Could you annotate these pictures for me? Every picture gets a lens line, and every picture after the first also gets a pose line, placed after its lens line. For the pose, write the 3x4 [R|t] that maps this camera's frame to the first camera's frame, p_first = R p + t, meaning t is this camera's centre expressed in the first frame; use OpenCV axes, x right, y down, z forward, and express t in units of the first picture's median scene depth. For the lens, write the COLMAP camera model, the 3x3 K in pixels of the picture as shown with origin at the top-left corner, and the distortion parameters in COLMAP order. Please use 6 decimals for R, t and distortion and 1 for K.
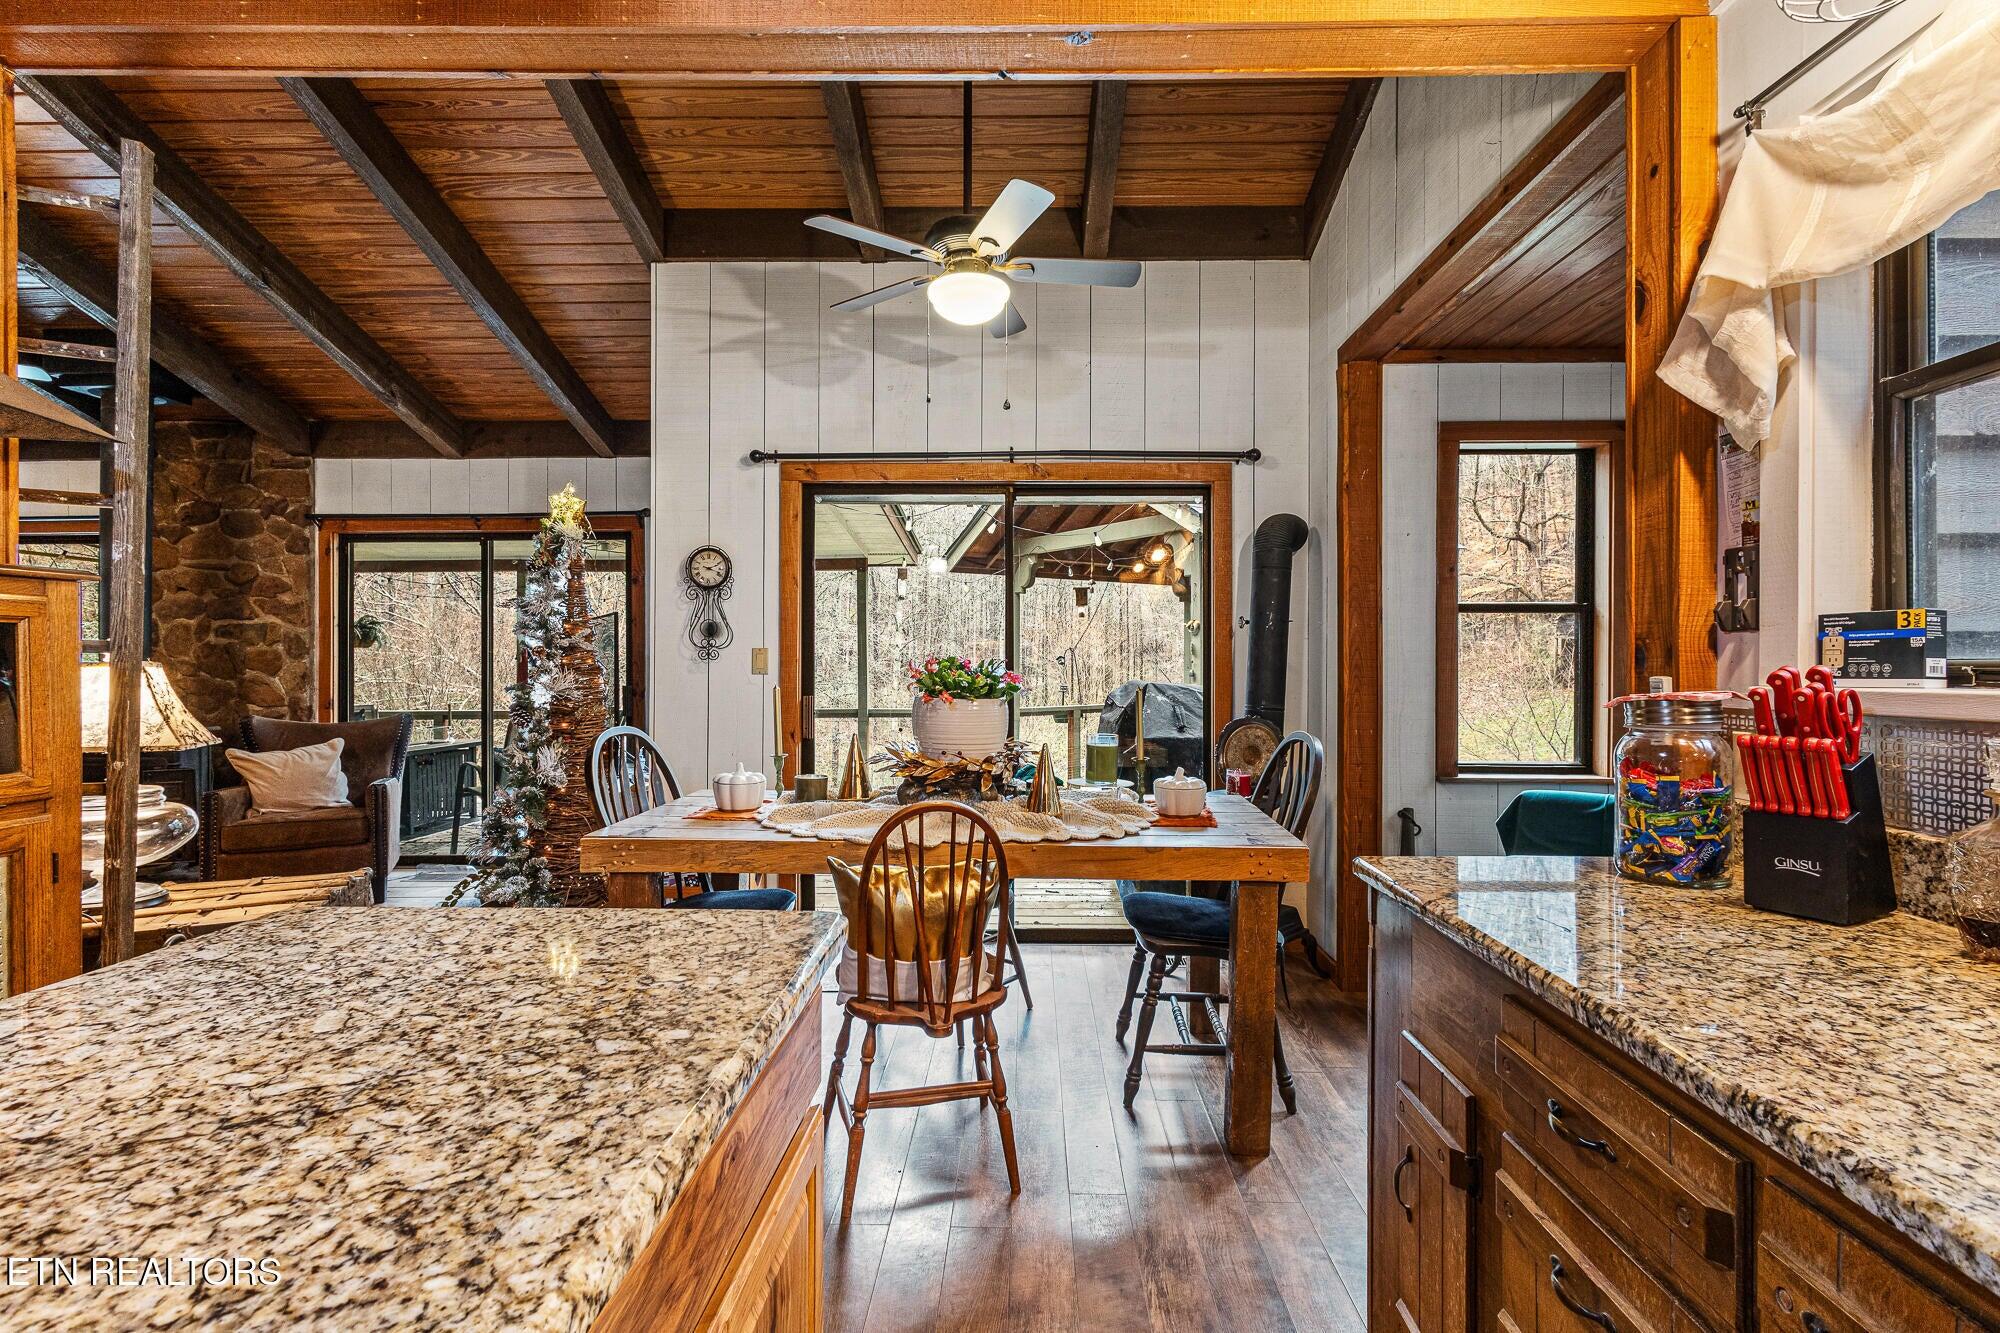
lens RADIAL K [[937.3, 0, 1030.8], [0, 937.3, 661.6], [0, 0, 1]] dist [0.003664, -0.001178]
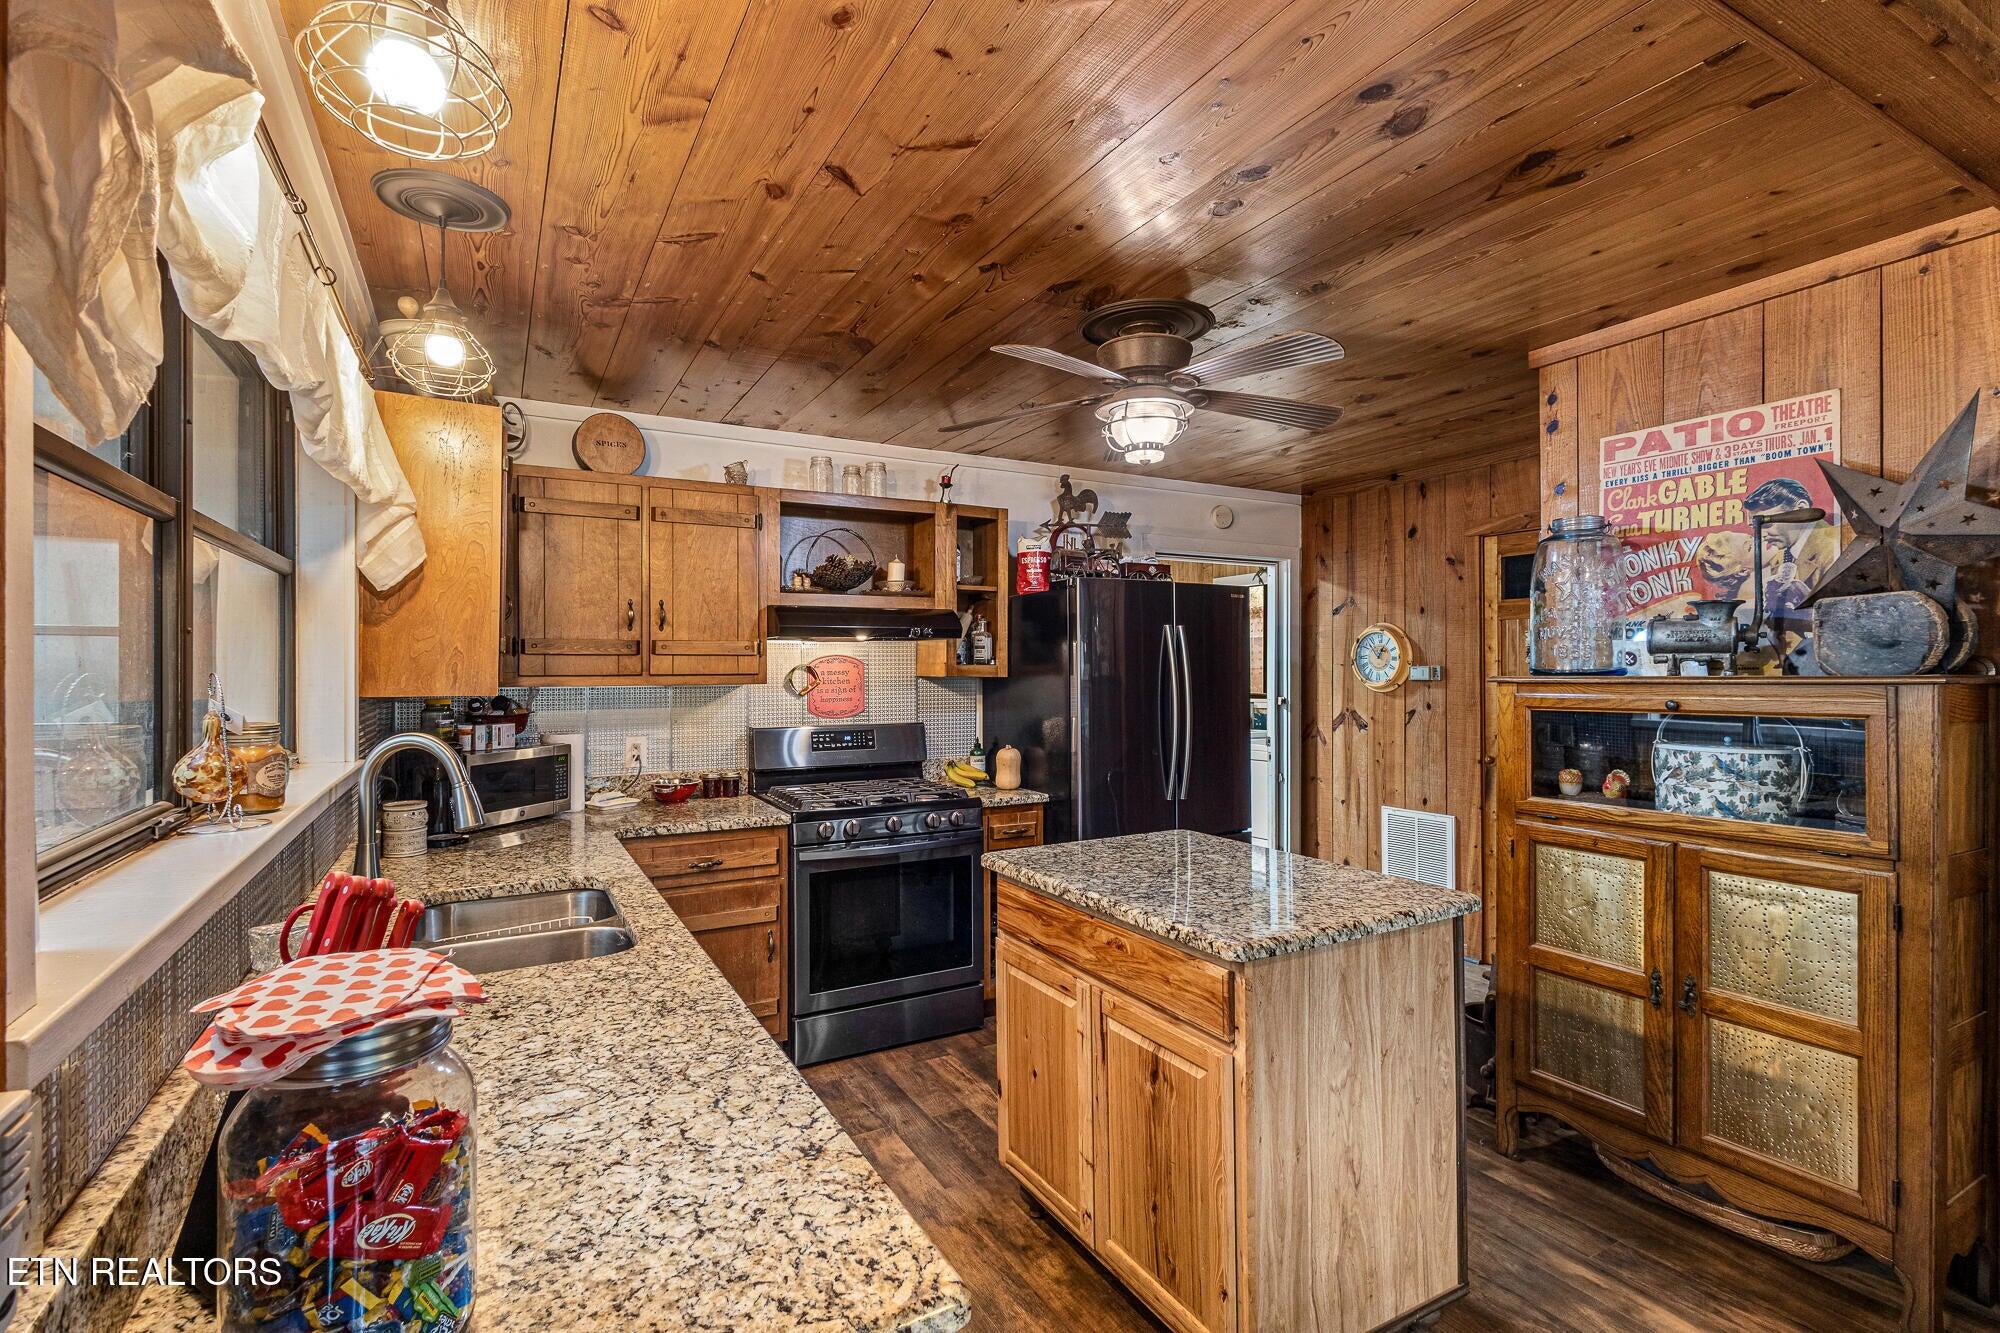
lens RADIAL K [[913.9, 0, 1002.4], [0, 913.9, 671.7], [0, 0, 1]] dist [0.010665, -0.003555]
pose [[-0.870868, 0.006851, -0.491468, 0.602786], [0.008698, 0.999961, -0.001472, -0.117036], [0.491439, -0.005557, -0.870894, 1.524571]]
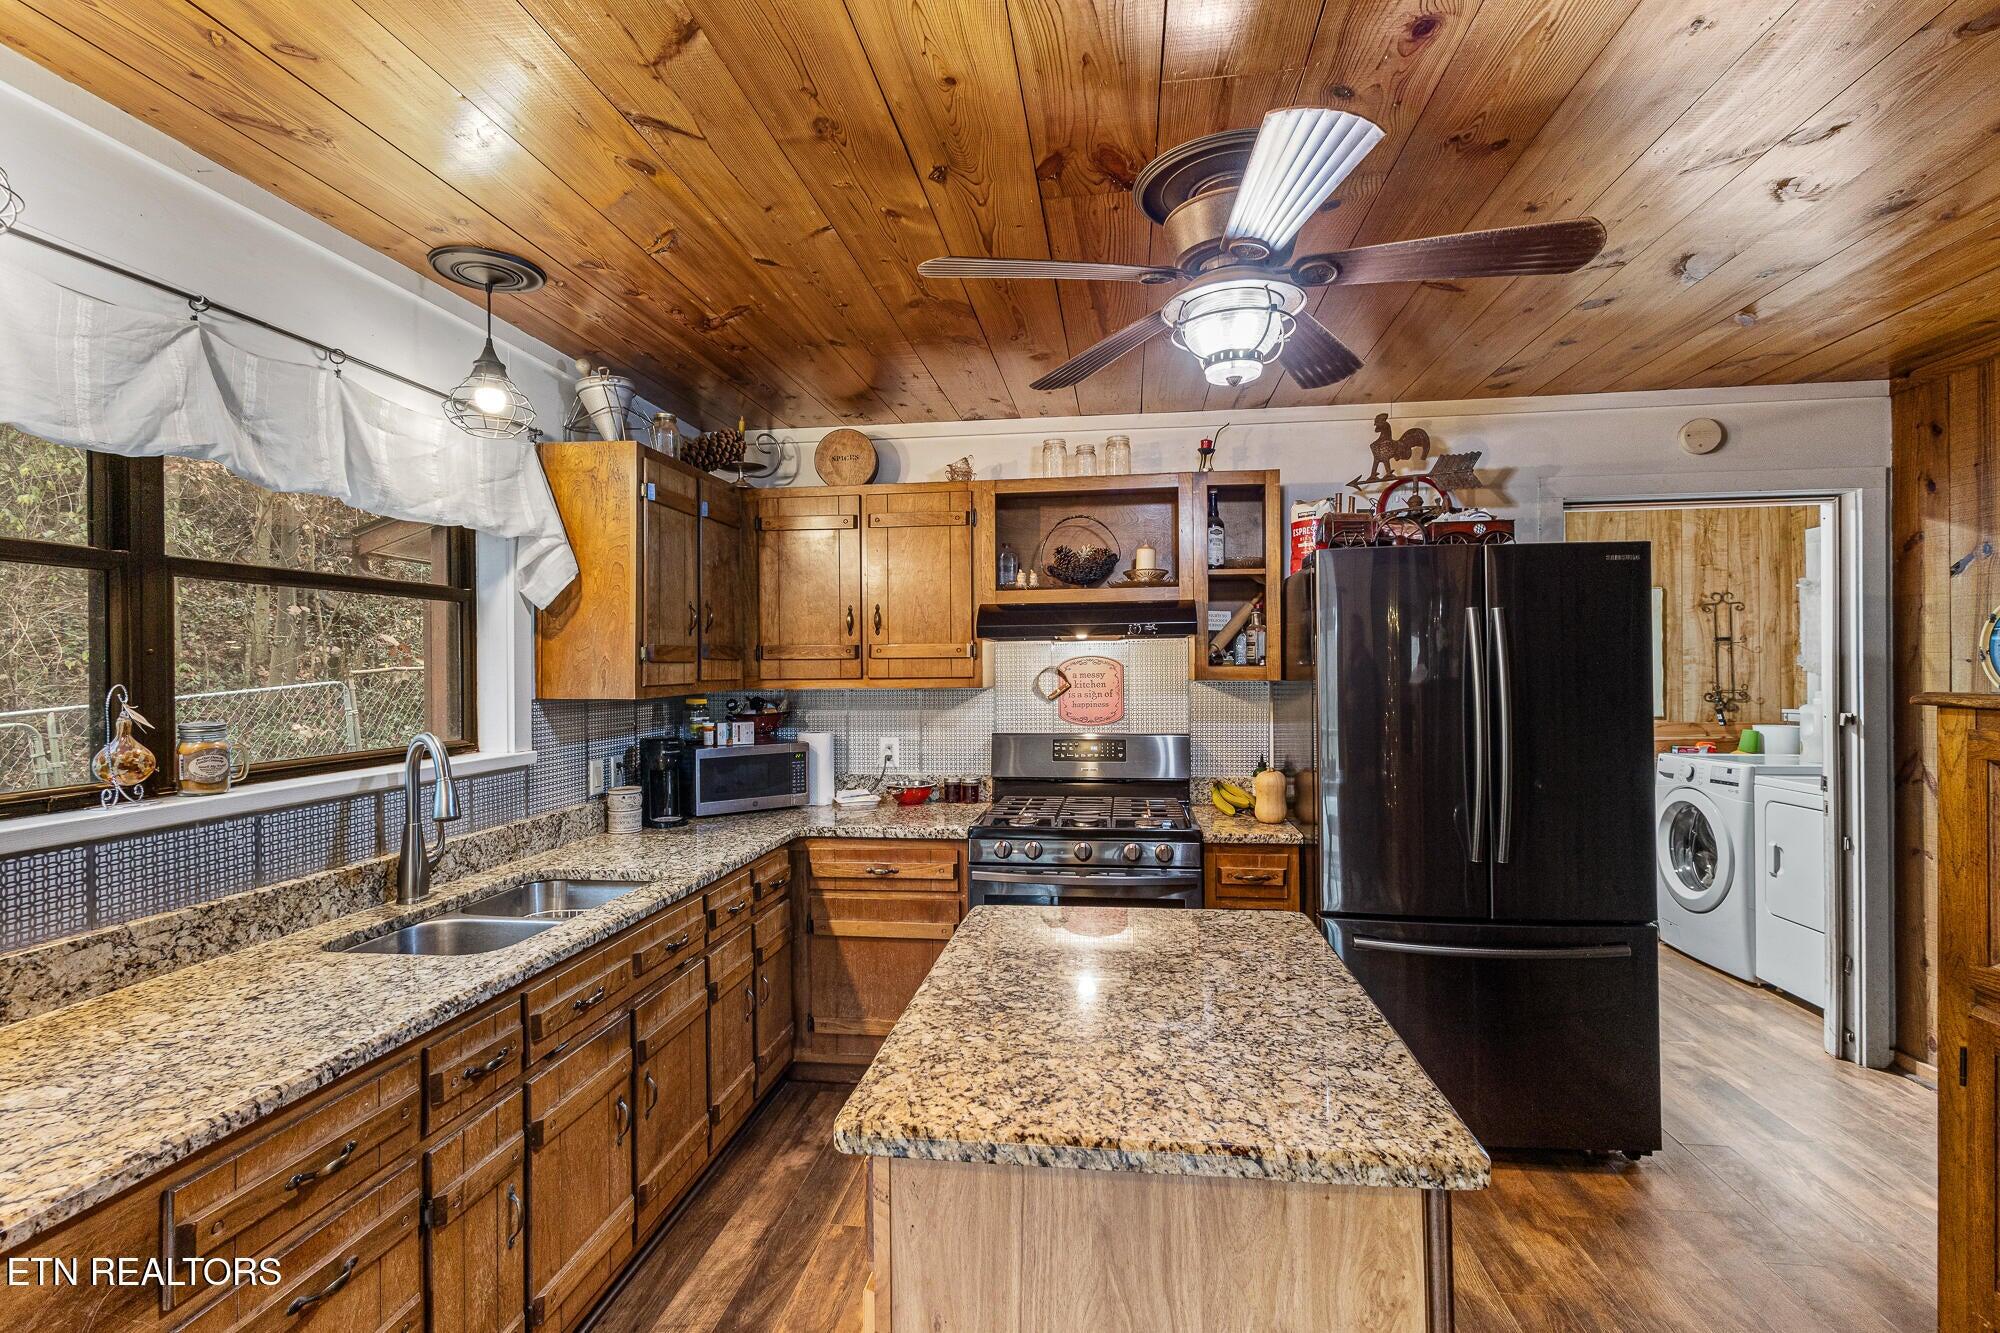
lens RADIAL K [[913.9, 0, 1008.0], [0, 913.9, 664.5], [0, 0, 1]] dist [0.010665, -0.003555]
pose [[-0.993076, 0.010525, 0.117003, -0.350704], [0.009275, 0.999894, -0.011222, -0.125145], [-0.117109, -0.010060, -0.993068, 1.386058]]
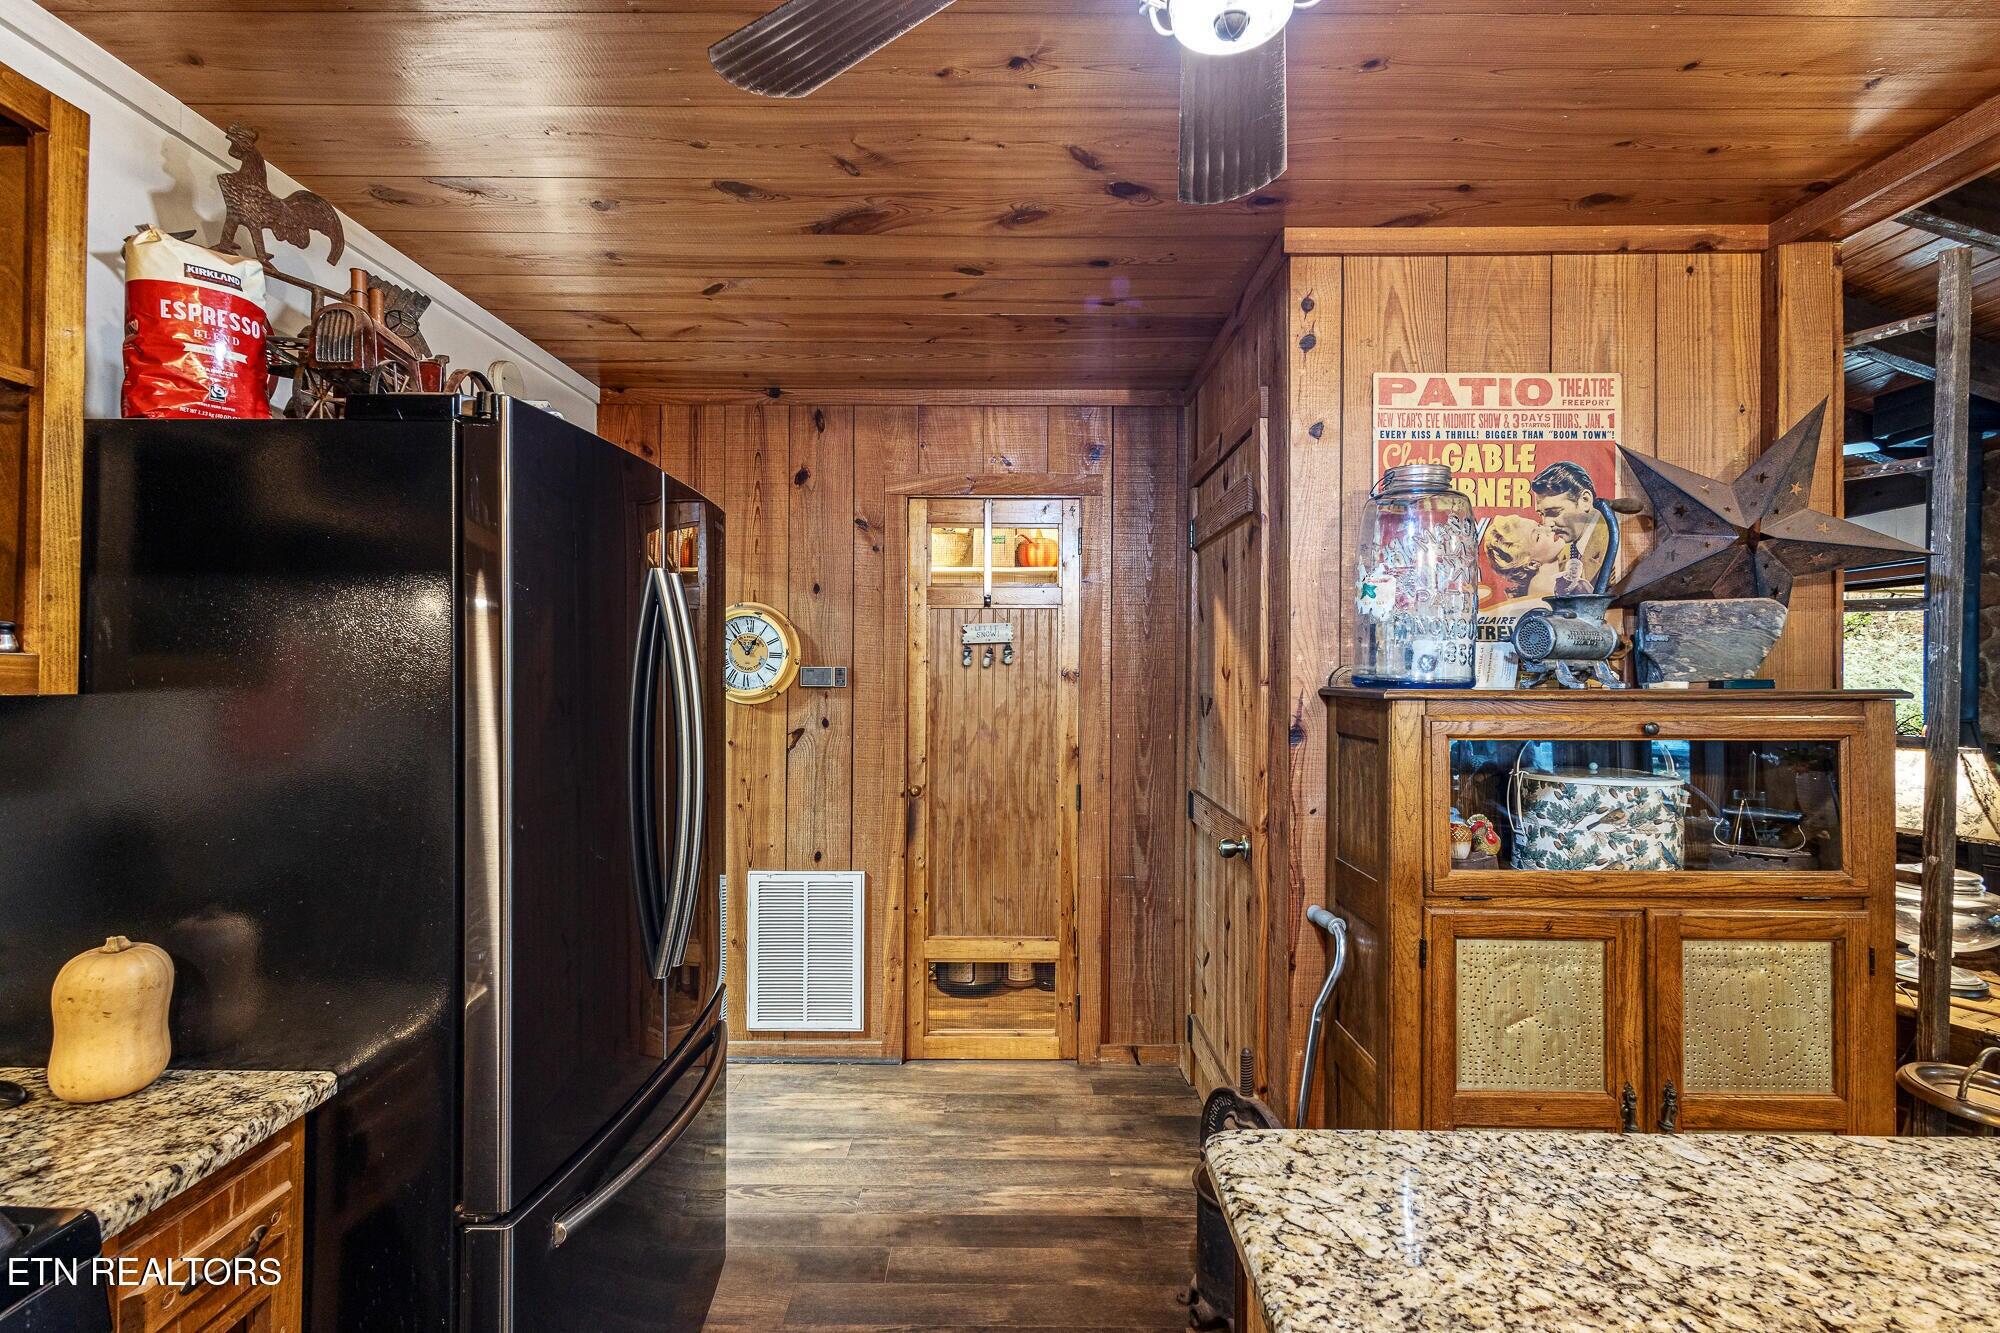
lens RADIAL K [[913.9, 0, 1000.7], [0, 913.9, 668.6], [0, 0, 1]] dist [0.010665, -0.003555]
pose [[-0.000403, 0.003404, -0.999994, 0.048463], [-0.001648, 0.999993, 0.003404, -0.131732], [0.999999, 0.001650, -0.000398, -0.027820]]
